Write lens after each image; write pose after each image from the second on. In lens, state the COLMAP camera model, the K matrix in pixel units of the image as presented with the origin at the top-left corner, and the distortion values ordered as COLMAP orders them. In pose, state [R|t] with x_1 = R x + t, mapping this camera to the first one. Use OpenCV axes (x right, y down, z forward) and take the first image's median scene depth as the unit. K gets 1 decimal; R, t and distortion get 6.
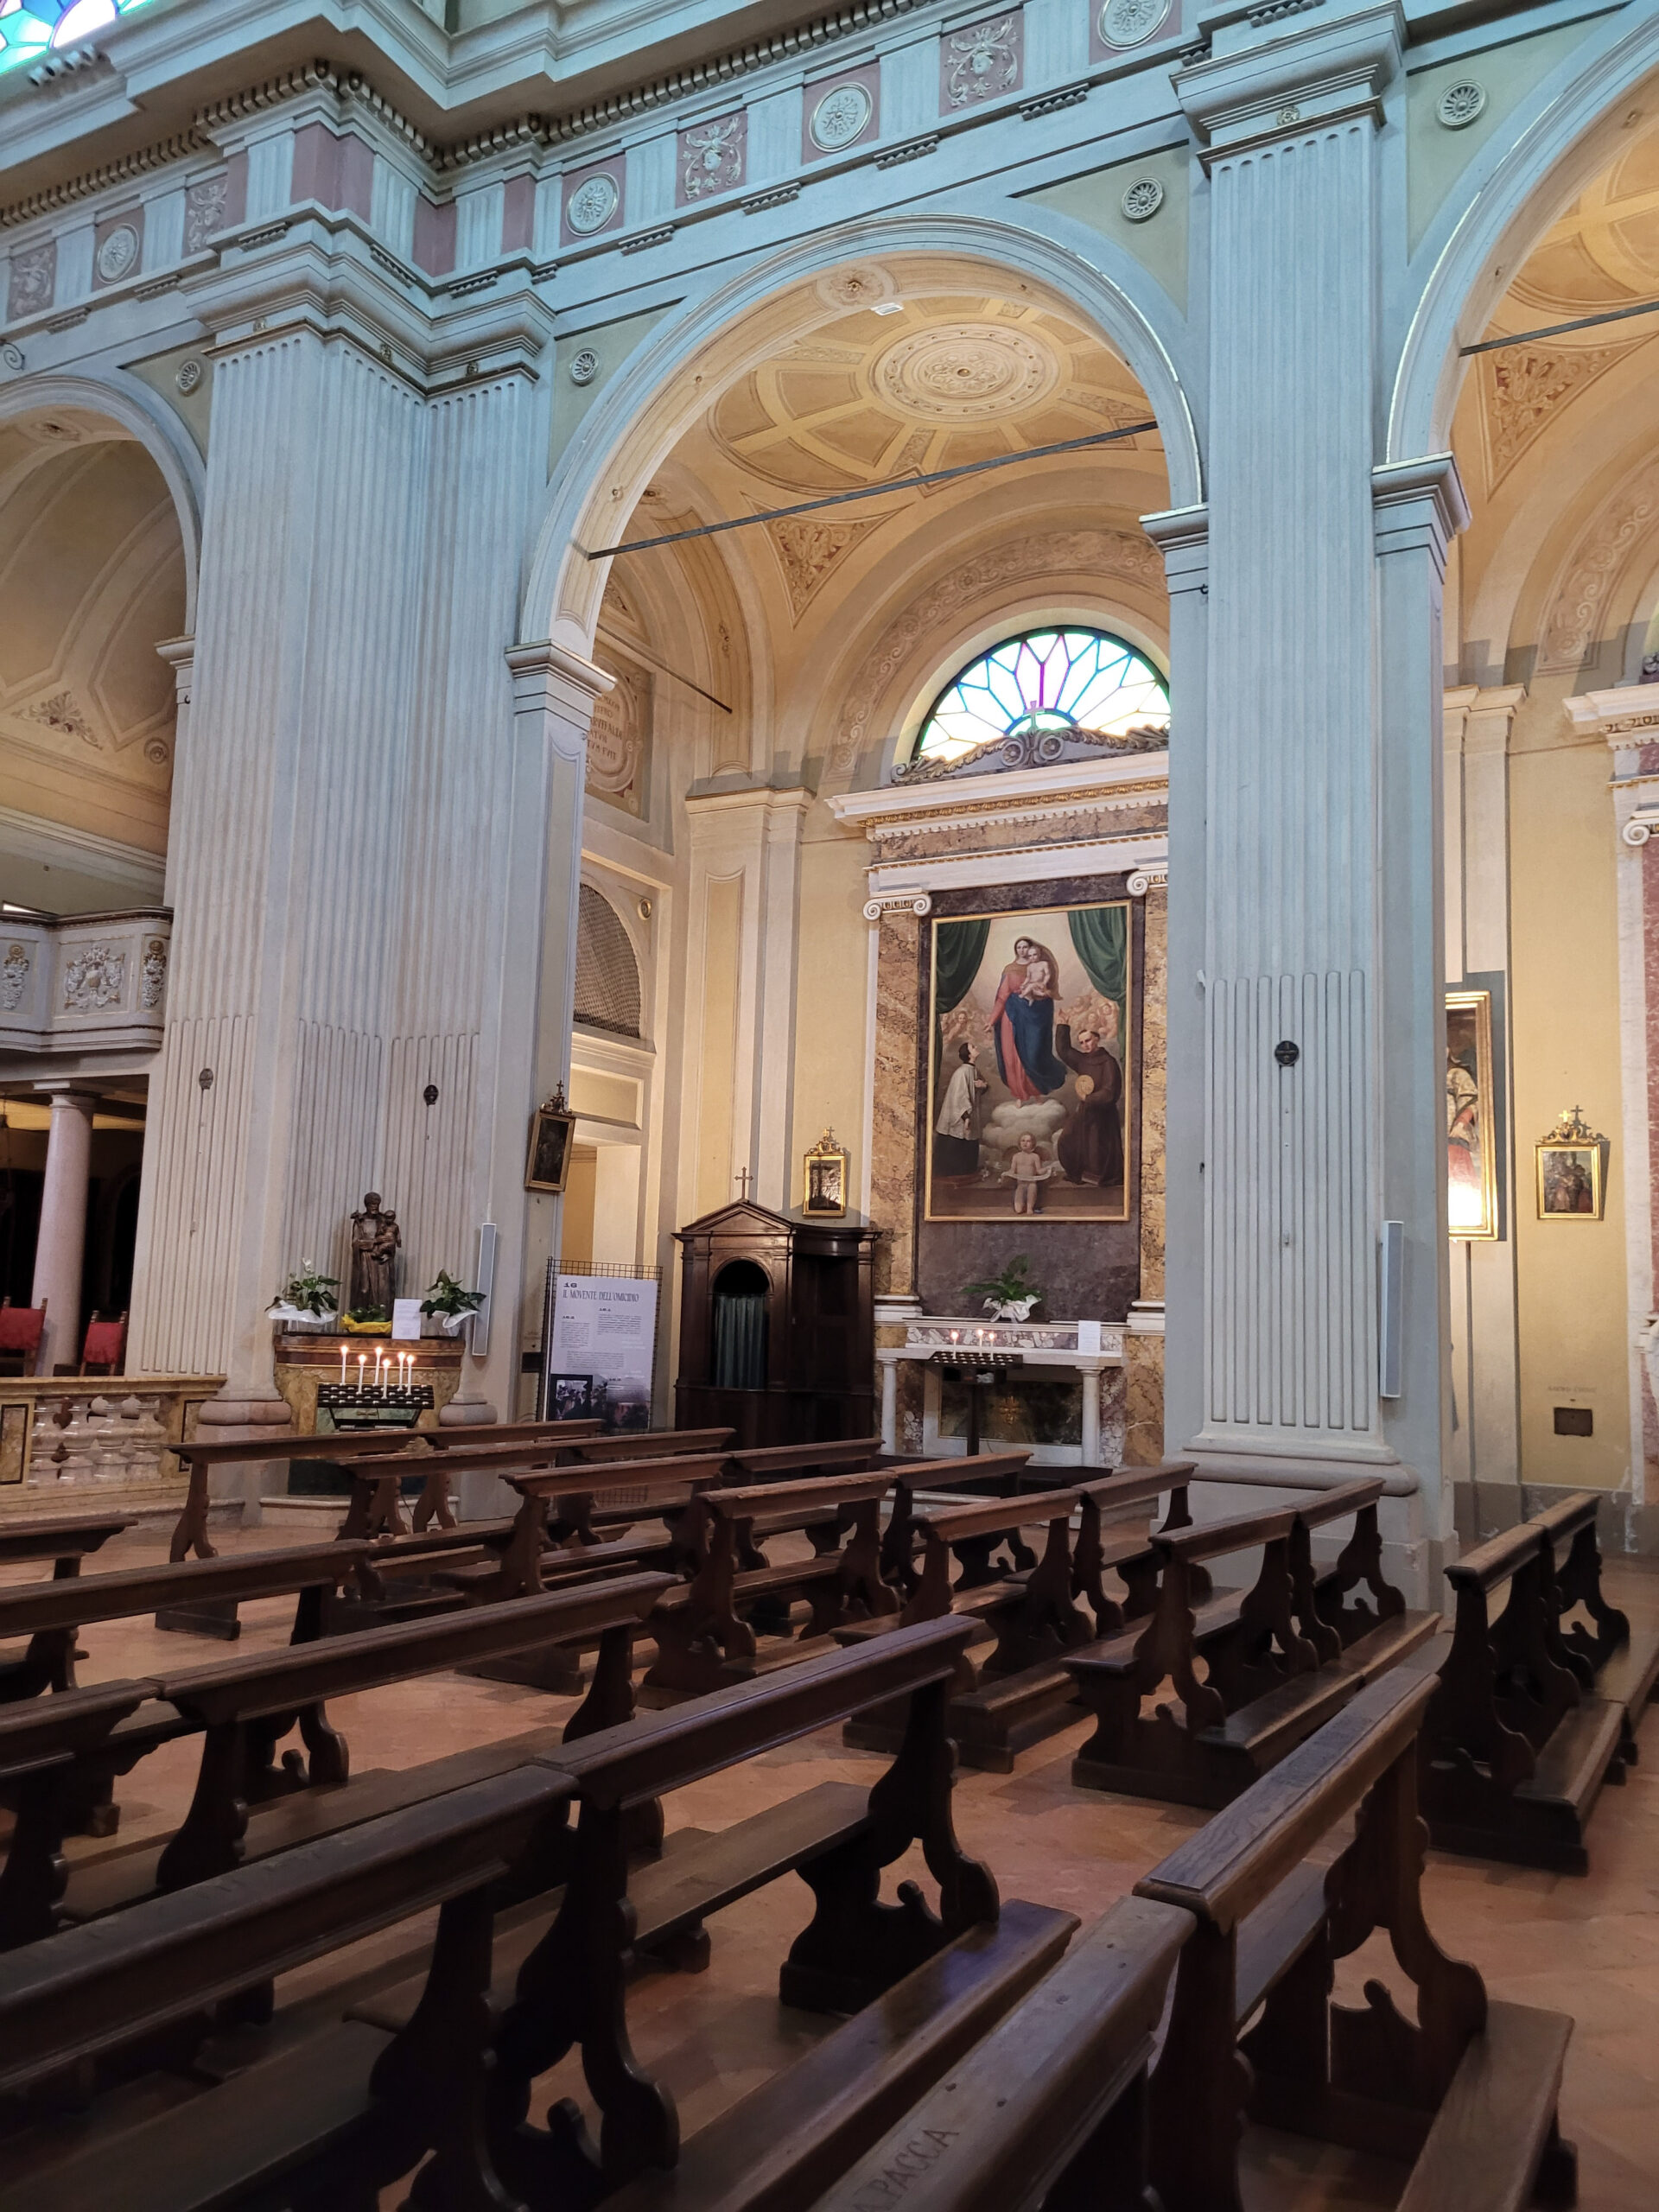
lens RADIAL K [[1666.6, 0, 811.0], [0, 1666.6, 1109.0], [0, 0, 1]] dist [0.050855, -0.042121]
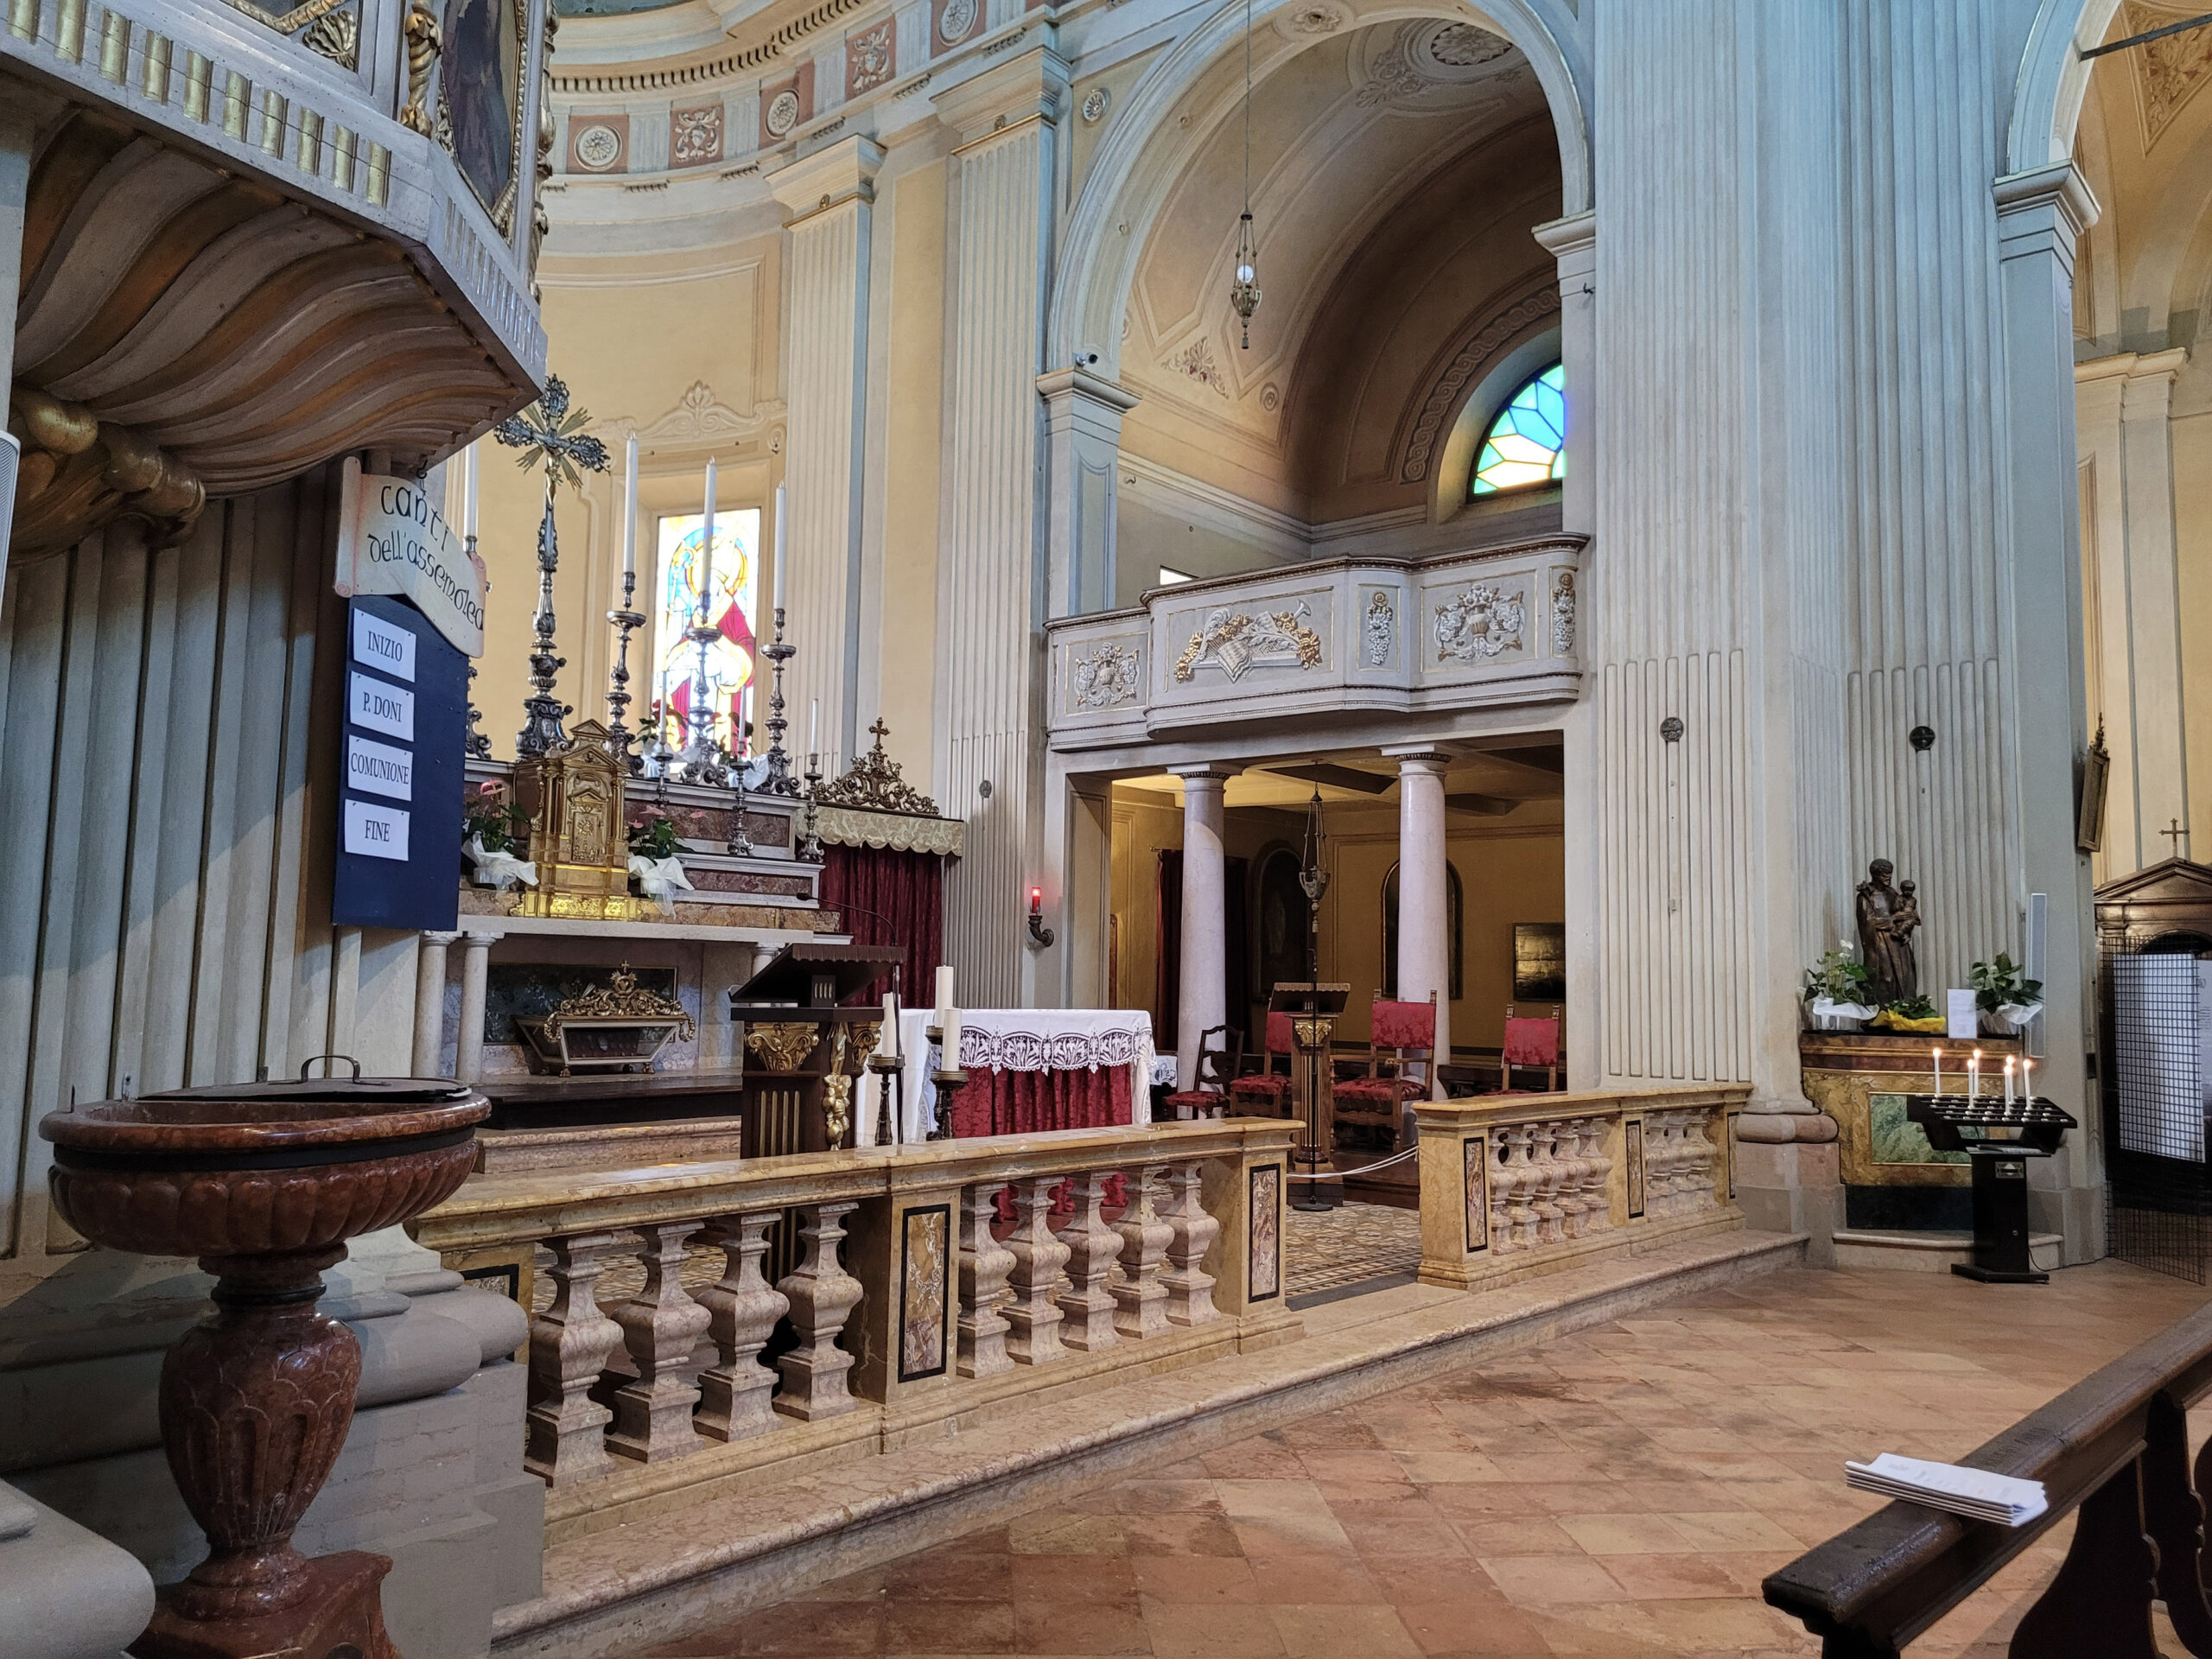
lens RADIAL K [[1666.6, 0, 1103.9], [0, 1666.6, 817.4], [0, 0, 1]] dist [0.050855, -0.042121]
pose [[0.977419, -0.034406, -0.208489, -0.435478], [0.038465, 0.999141, 0.015445, 0.001837], [0.207778, -0.023115, 0.977903, 0.108719]]
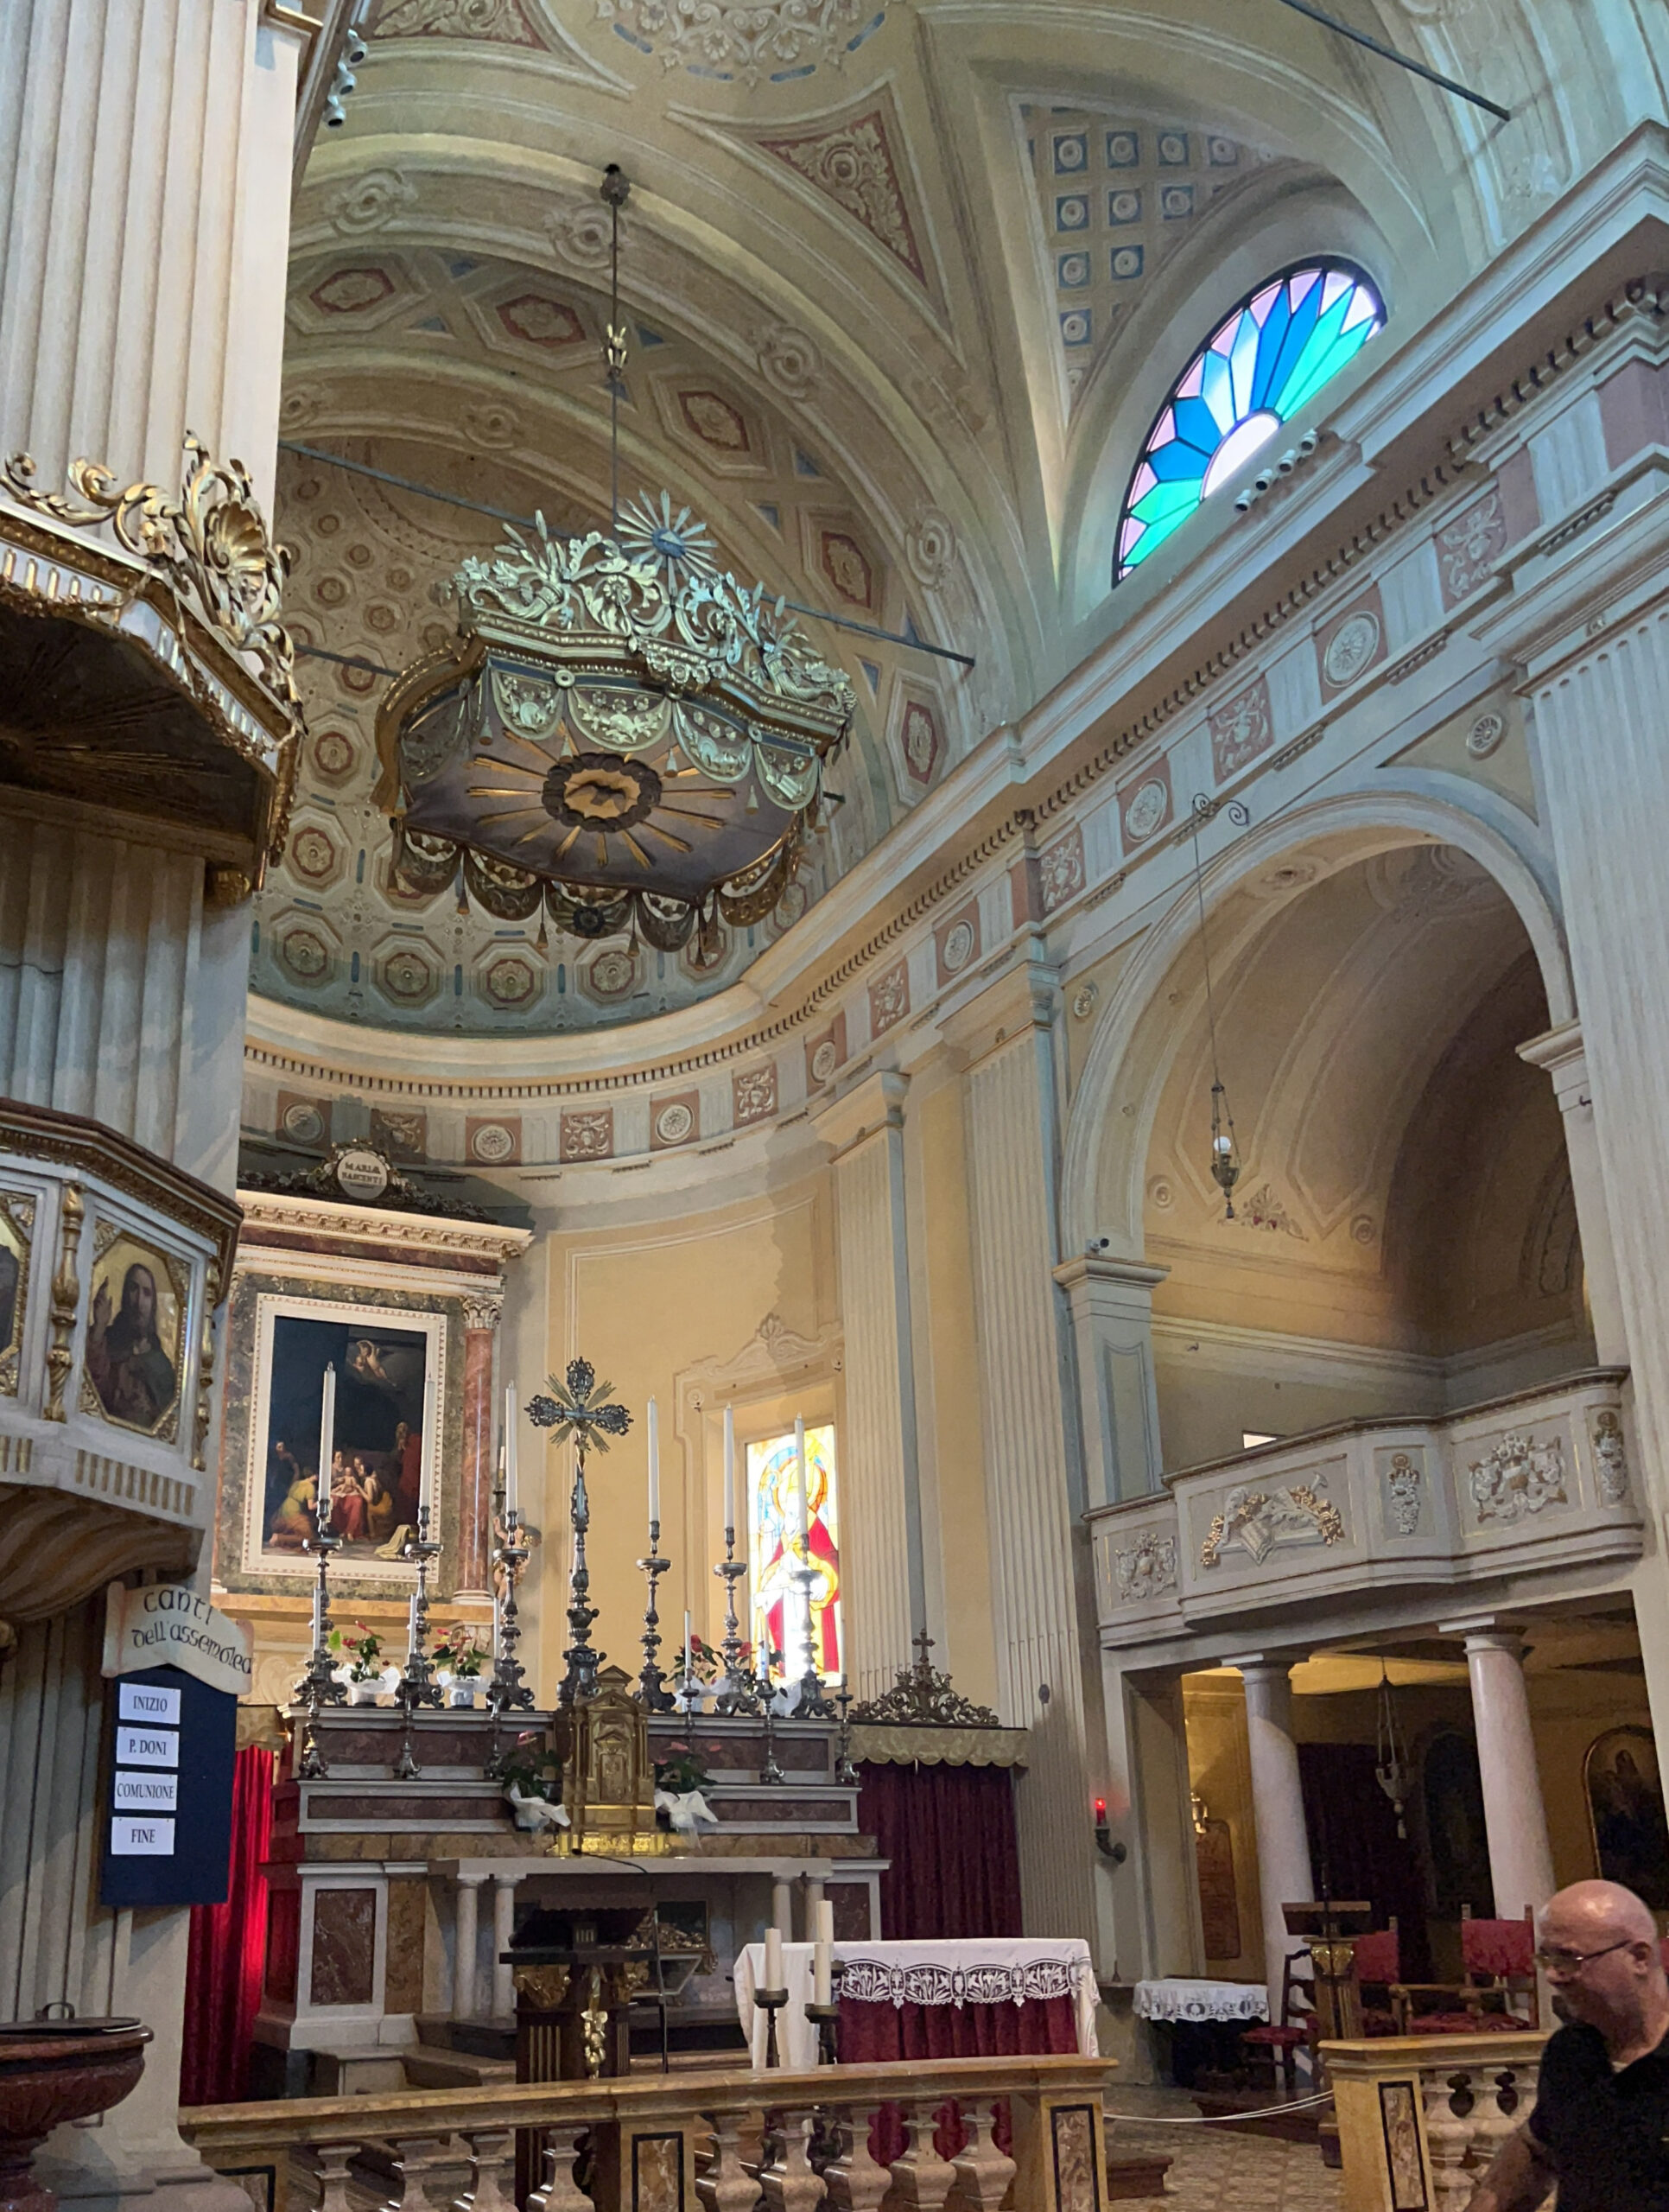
lens RADIAL K [[1803.9, 0, 620.6], [0, 1803.9, 1366.9], [0, 0, 1]] dist [0.037236, -0.018757]
pose [[0.793434, -0.206882, -0.572419, -0.260807], [0.110489, 0.973793, -0.198795, -0.005764], [0.598544, 0.094485, 0.795498, 0.074095]]
